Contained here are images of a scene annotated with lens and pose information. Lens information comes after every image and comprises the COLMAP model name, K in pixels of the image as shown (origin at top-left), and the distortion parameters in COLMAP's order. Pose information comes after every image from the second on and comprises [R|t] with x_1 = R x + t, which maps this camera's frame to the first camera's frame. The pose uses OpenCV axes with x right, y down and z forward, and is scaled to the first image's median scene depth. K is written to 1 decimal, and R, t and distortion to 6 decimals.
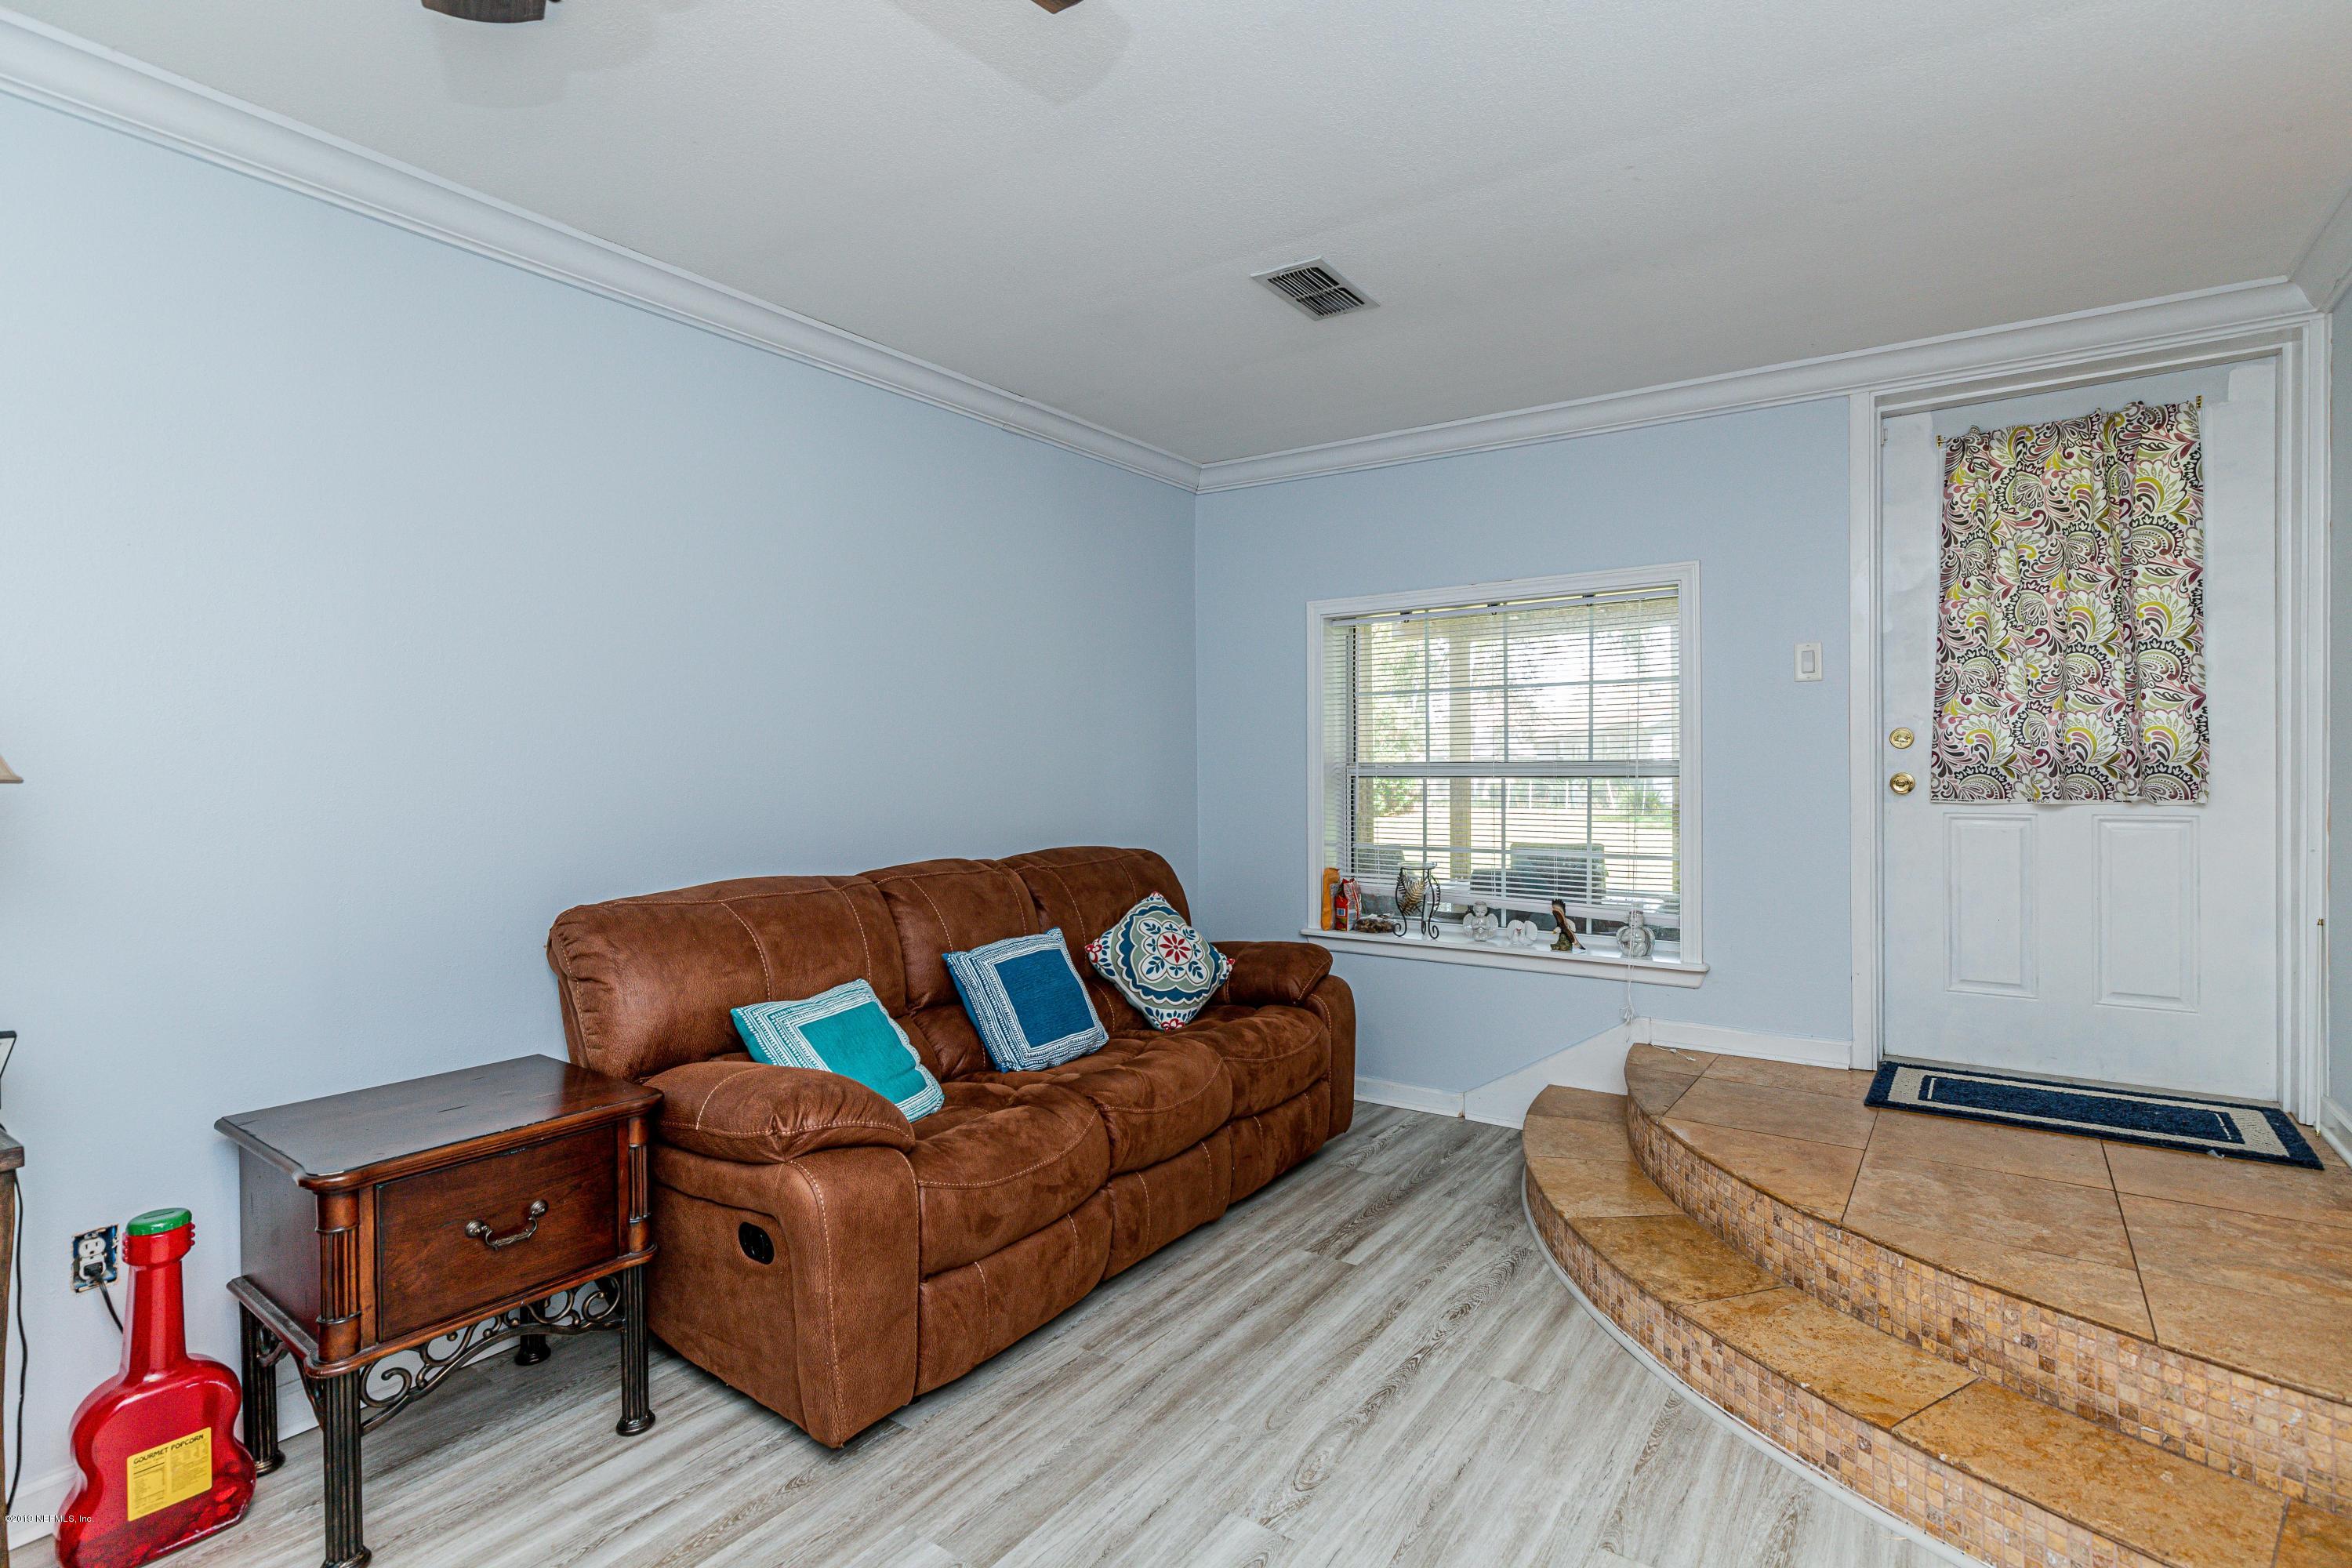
lens RADIAL K [[1111.0, 0, 1192.0], [0, 1111.0, 778.1], [0, 0, 1]] dist [0.002565, -0.002359]
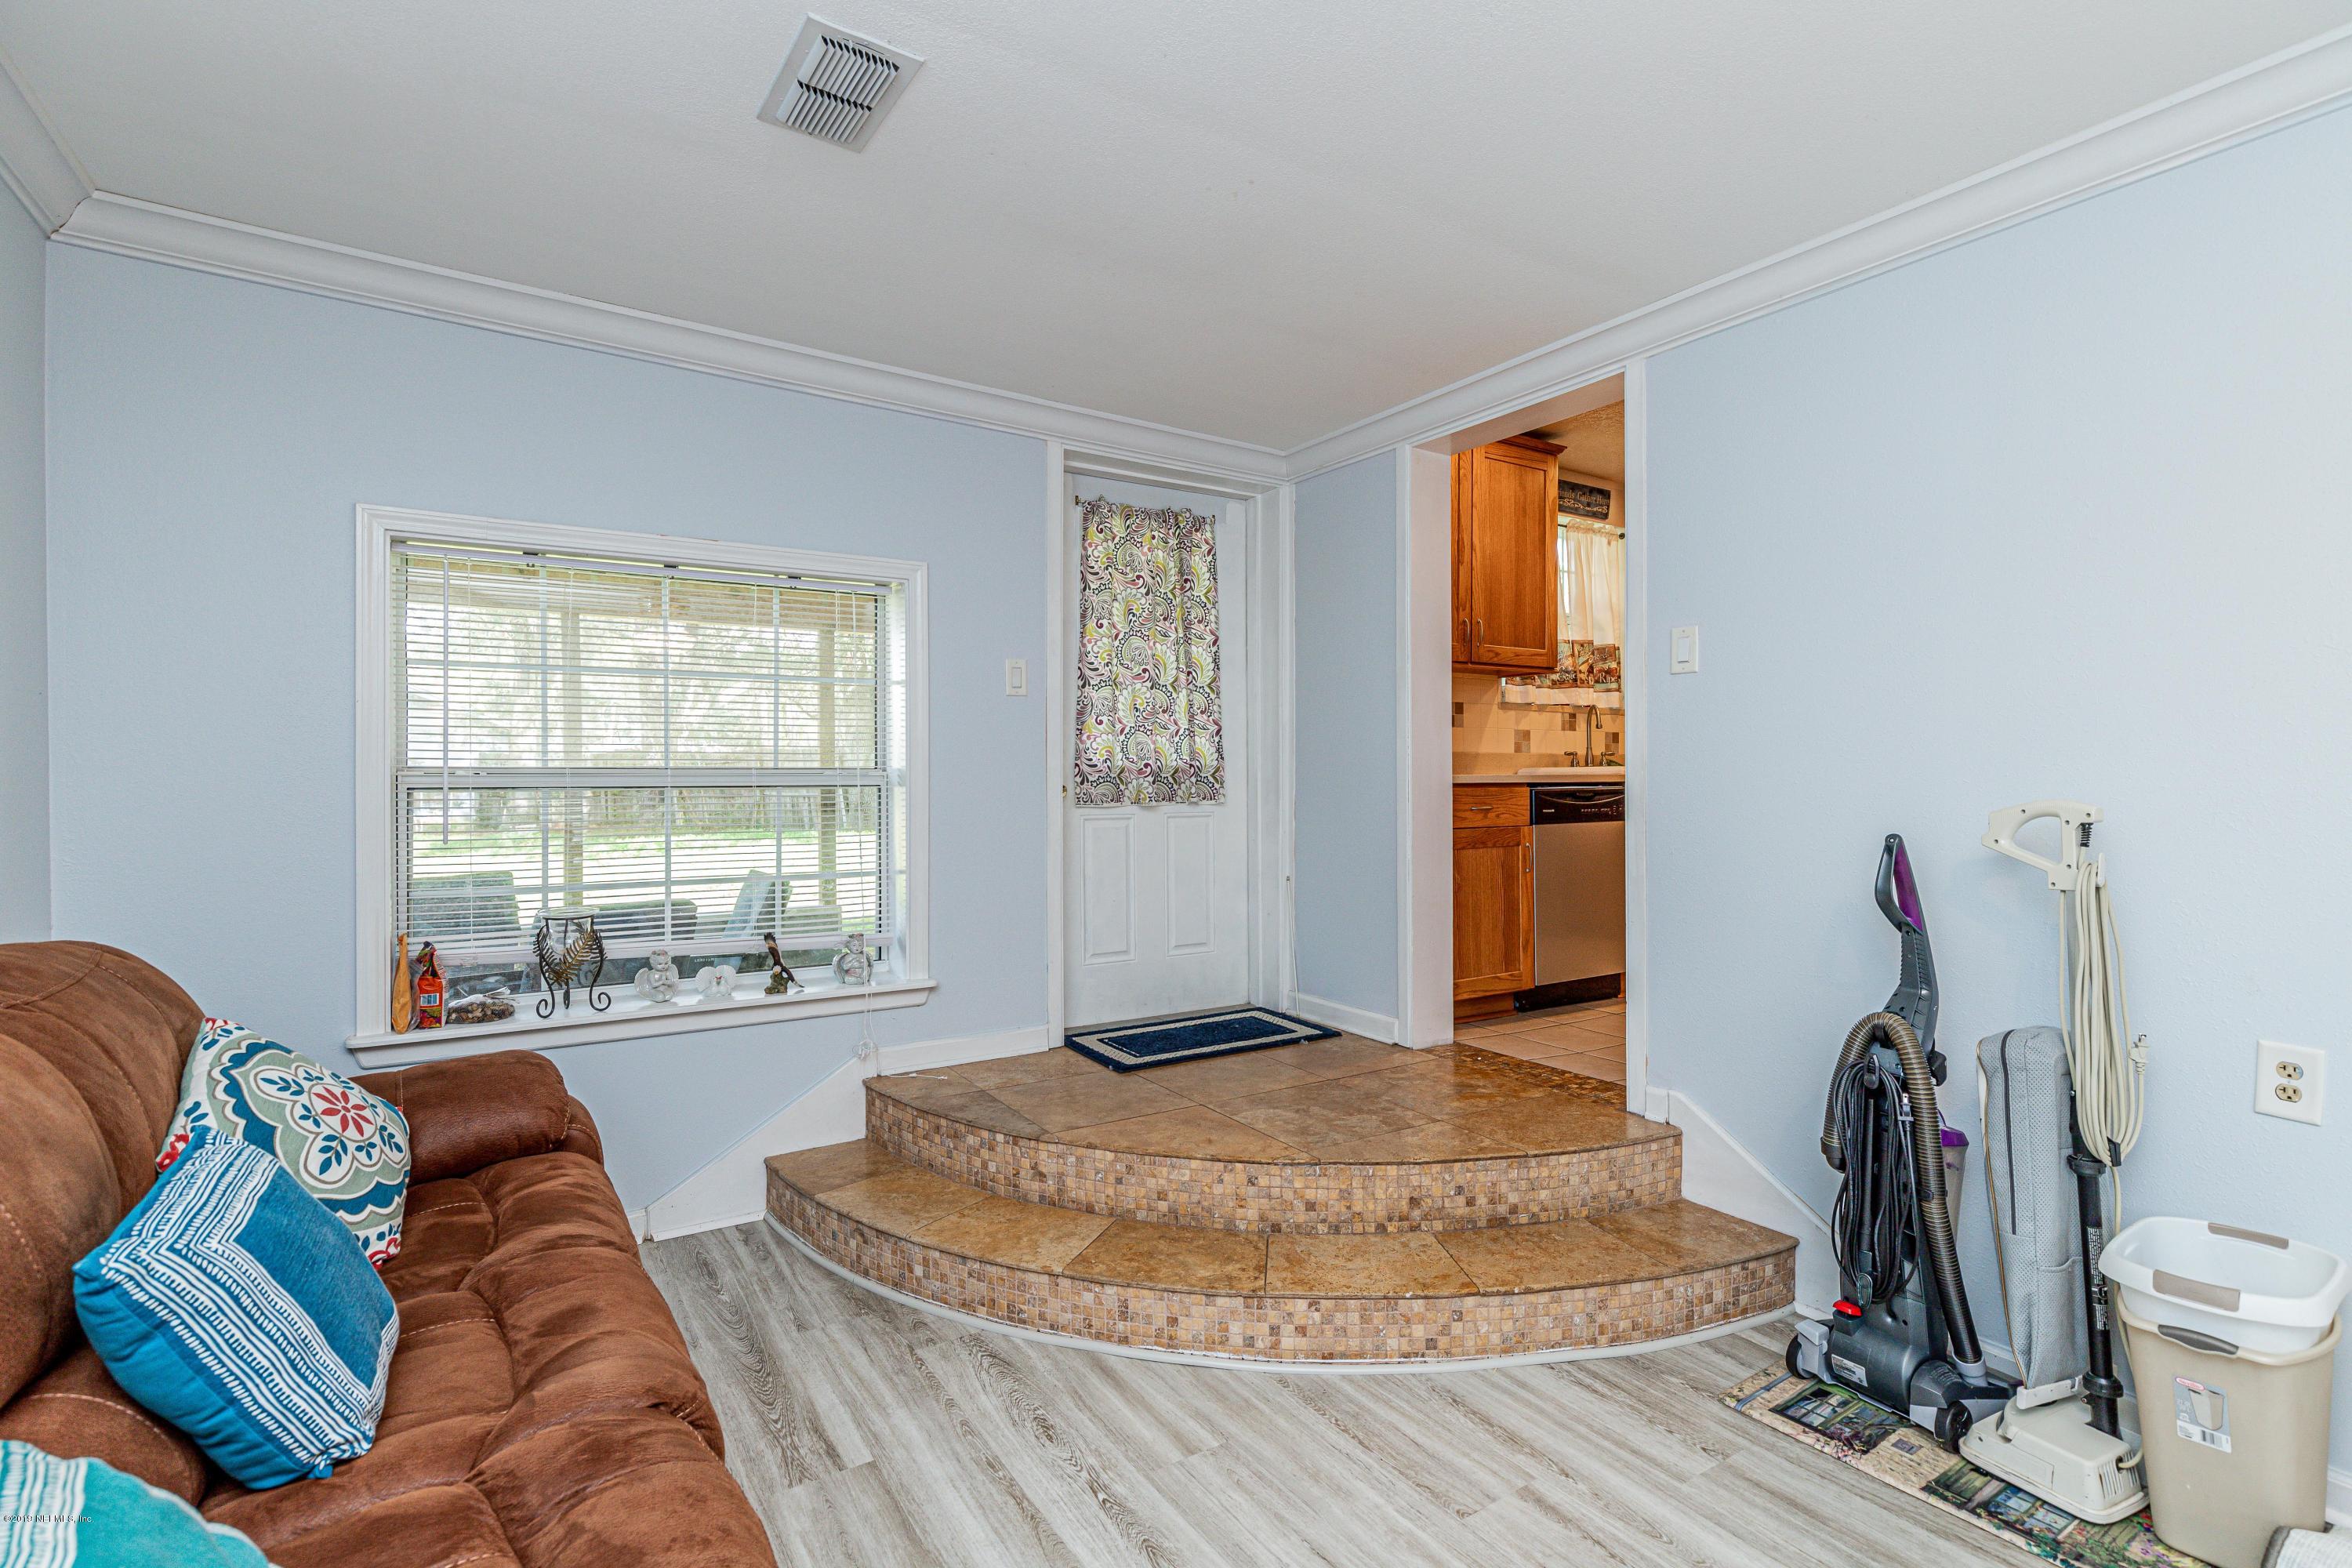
lens RADIAL K [[1111.0, 0, 1181.9], [0, 1111.0, 780.2], [0, 0, 1]] dist [0.002565, -0.002359]
pose [[0.380261, 0.001690, 0.924878, -0.415814], [0.007389, 0.999961, -0.004865, 0.000435], [-0.924850, 0.008684, 0.380233, 0.498991]]
